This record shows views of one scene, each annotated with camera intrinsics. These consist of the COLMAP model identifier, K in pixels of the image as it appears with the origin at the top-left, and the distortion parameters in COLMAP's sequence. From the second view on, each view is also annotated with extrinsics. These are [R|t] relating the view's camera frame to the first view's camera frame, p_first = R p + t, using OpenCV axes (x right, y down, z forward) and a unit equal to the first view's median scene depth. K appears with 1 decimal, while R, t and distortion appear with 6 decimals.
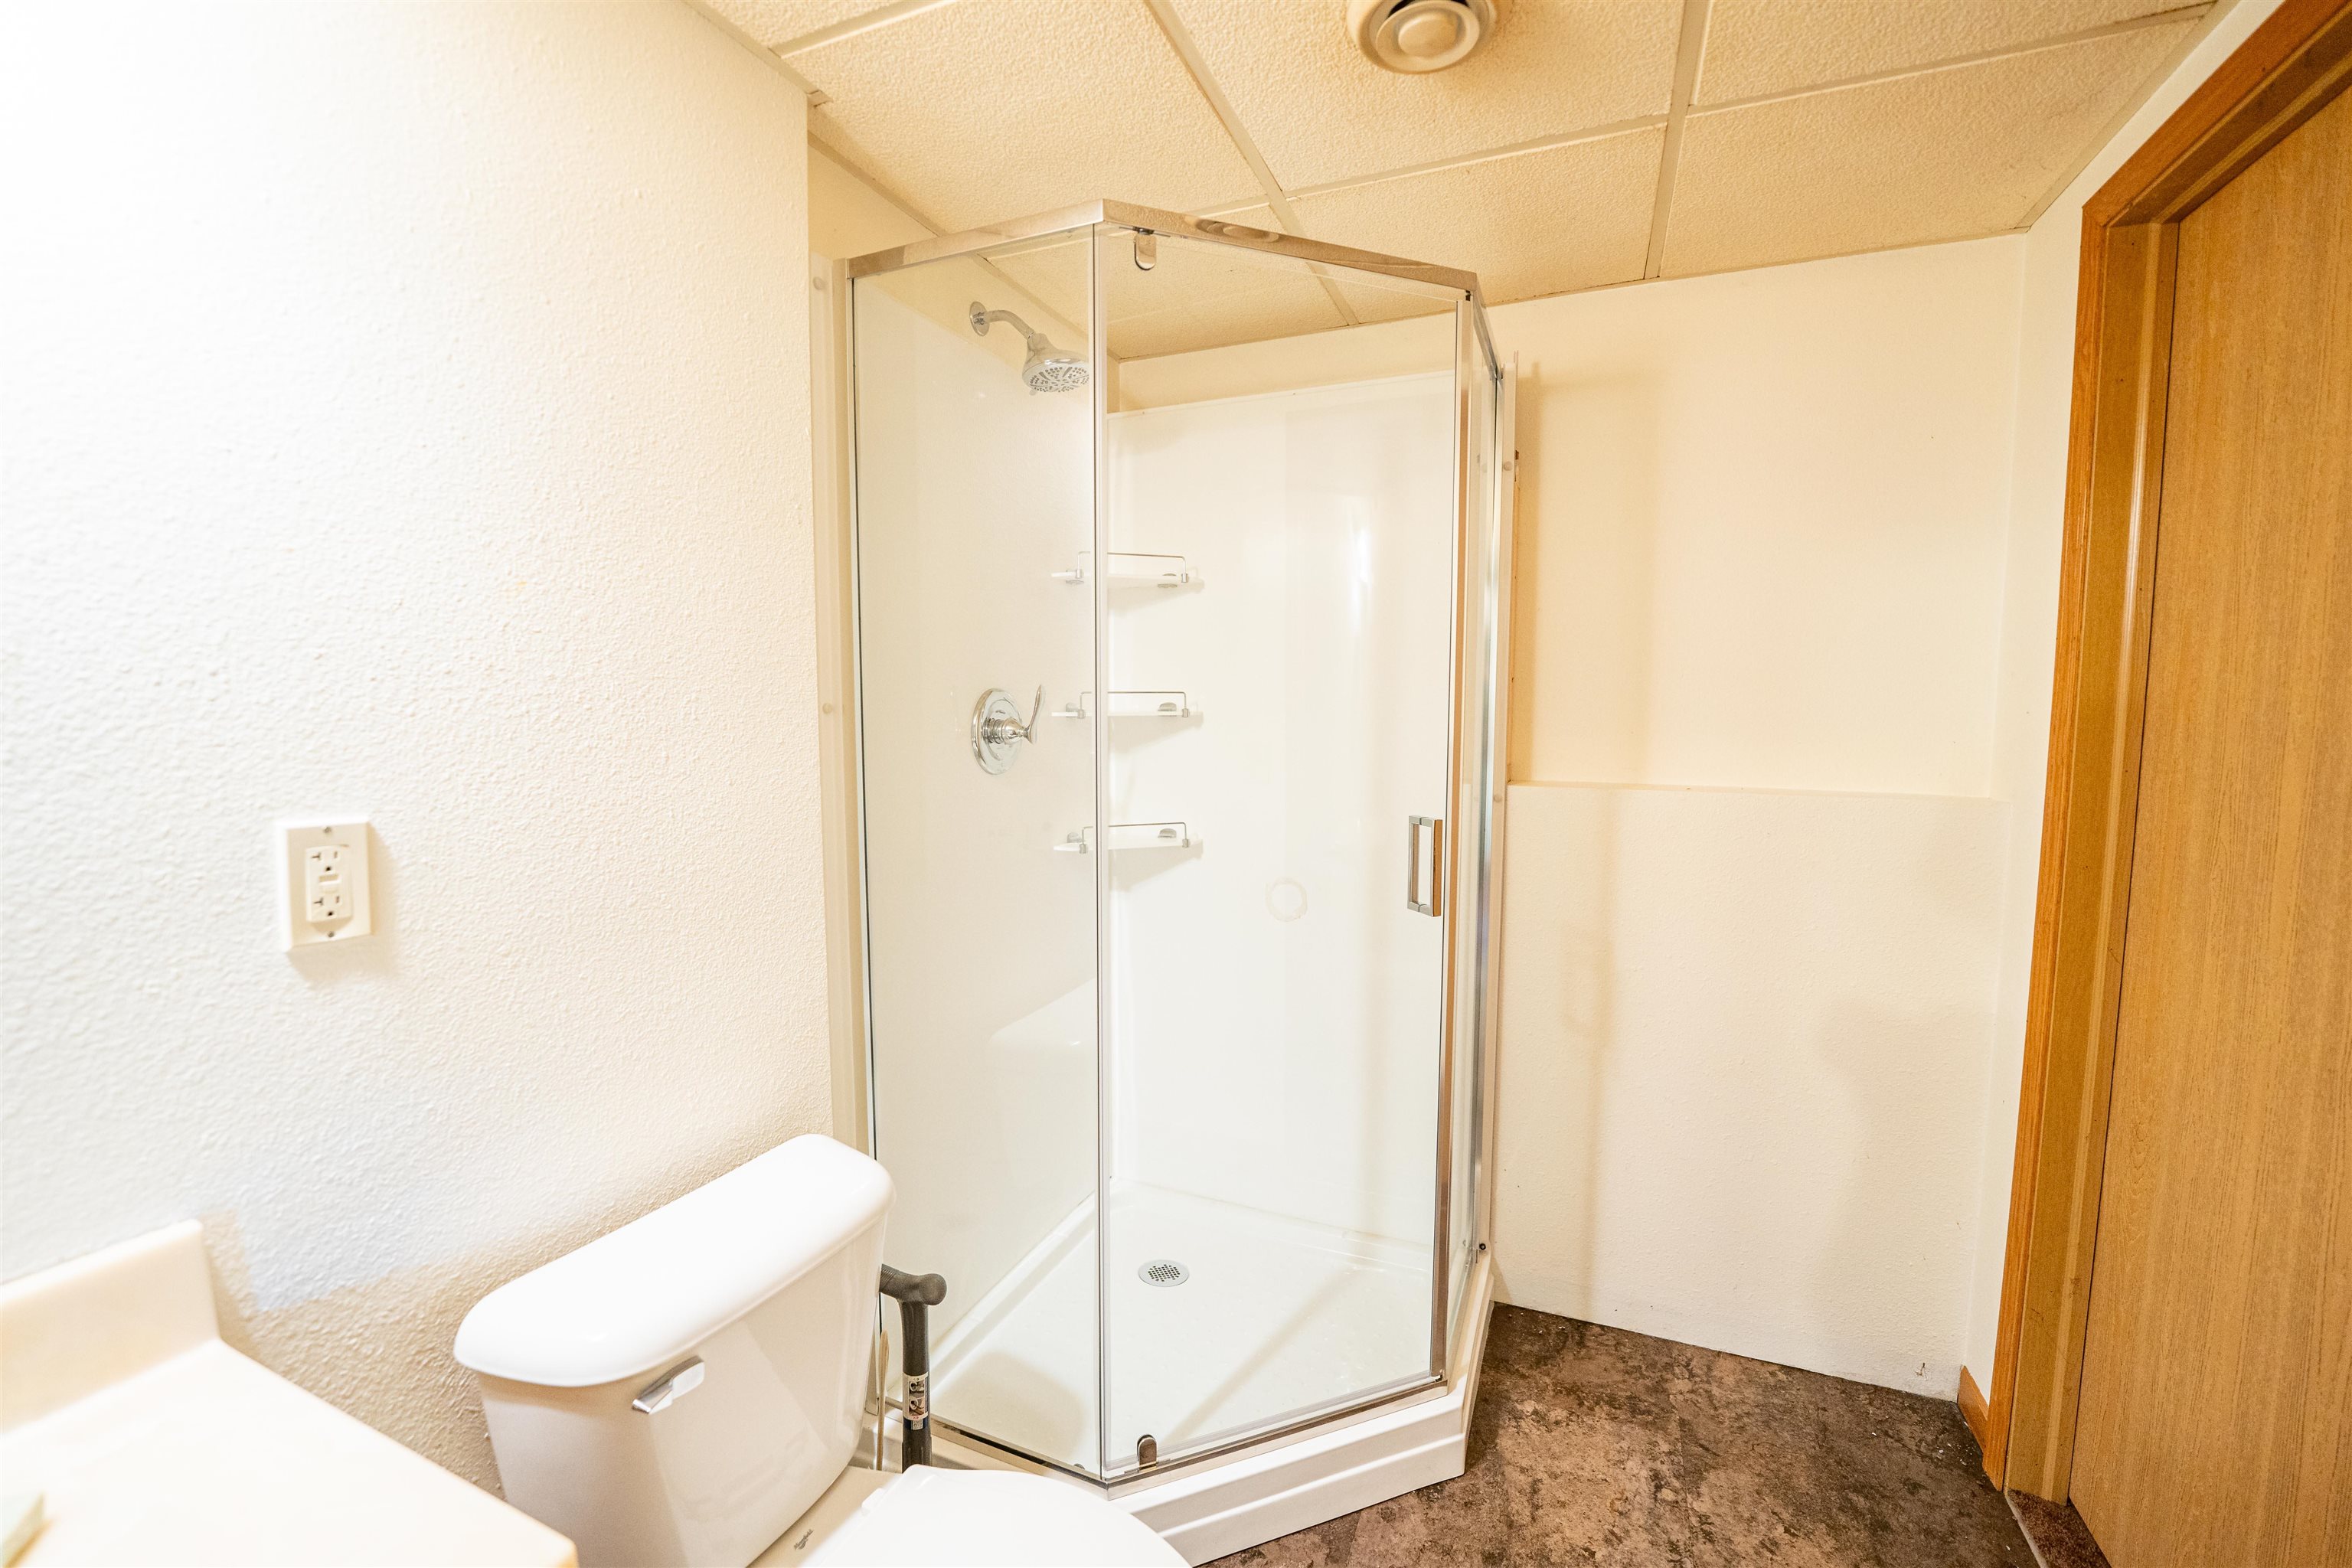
lens RADIAL K [[972.5, 0, 1178.9], [0, 972.5, 782.5], [0, 0, 1]] dist [-0.028527, 0.003653]
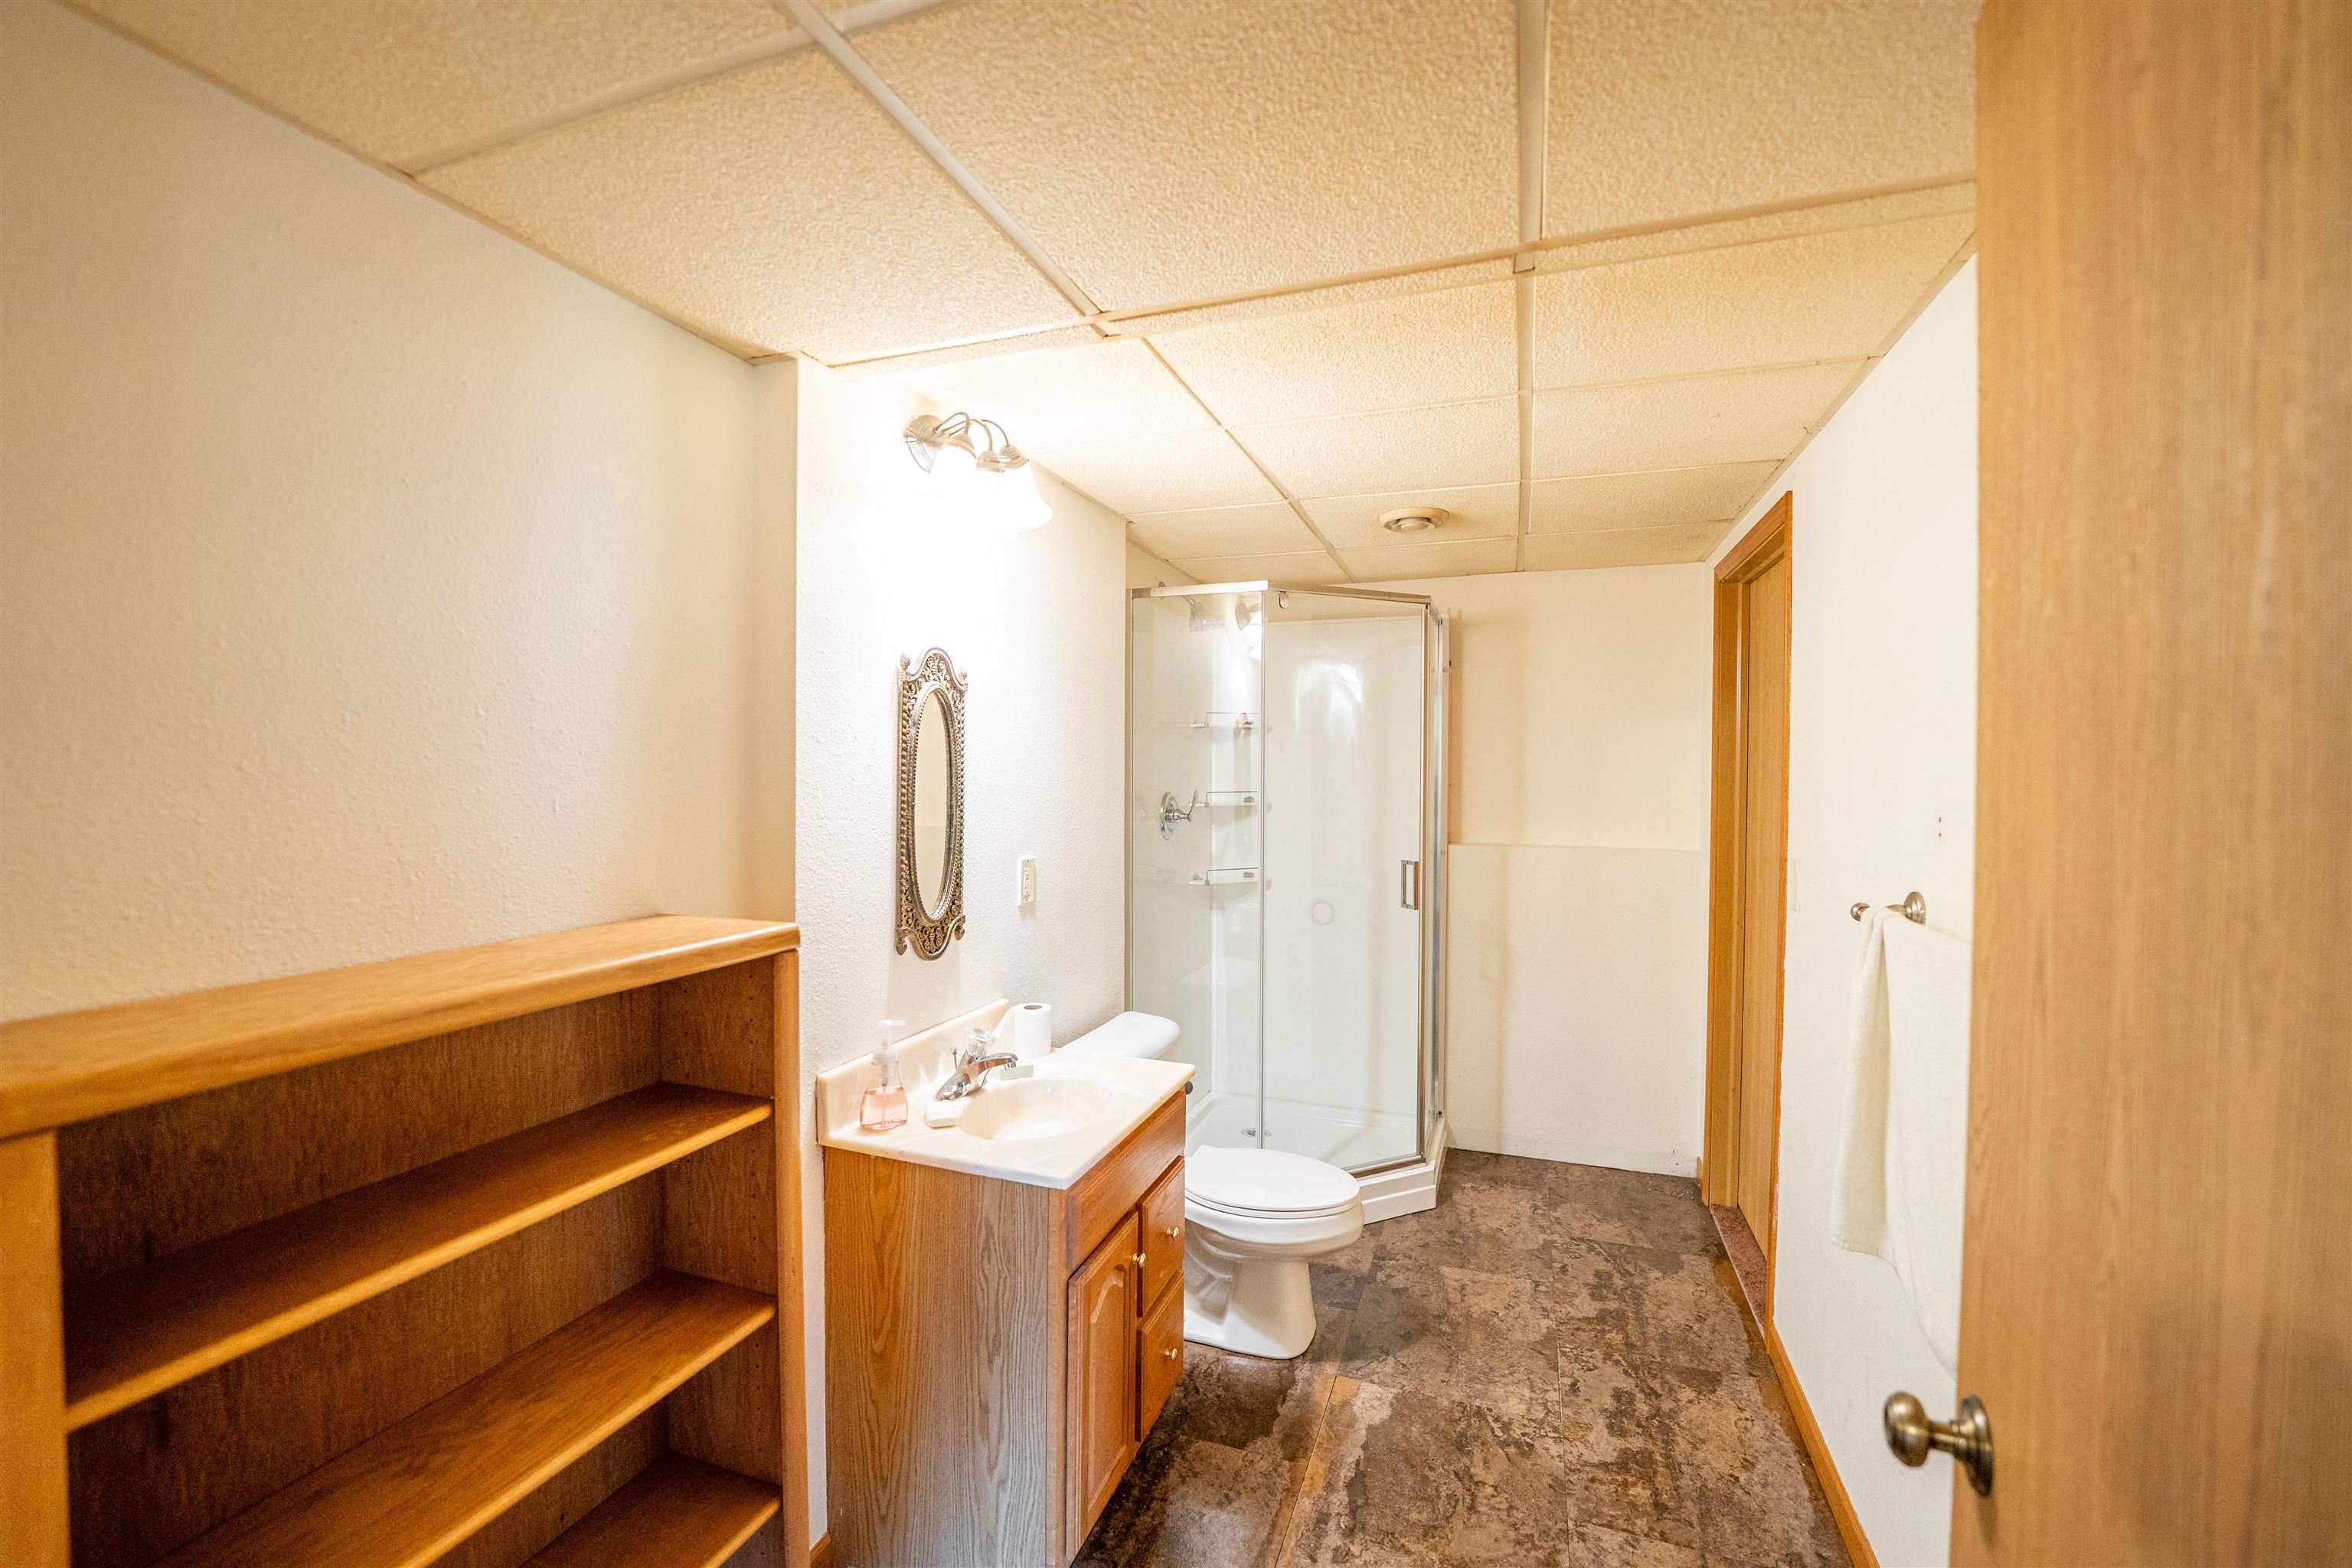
lens RADIAL K [[972.5, 0, 1172.2], [0, 972.5, 780.1], [0, 0, 1]] dist [-0.028527, 0.003653]
pose [[0.998149, 0.002560, 0.060755, -0.309967], [0.001647, 0.997608, -0.069100, 0.006849], [-0.060787, 0.069073, 0.995758, -0.844635]]
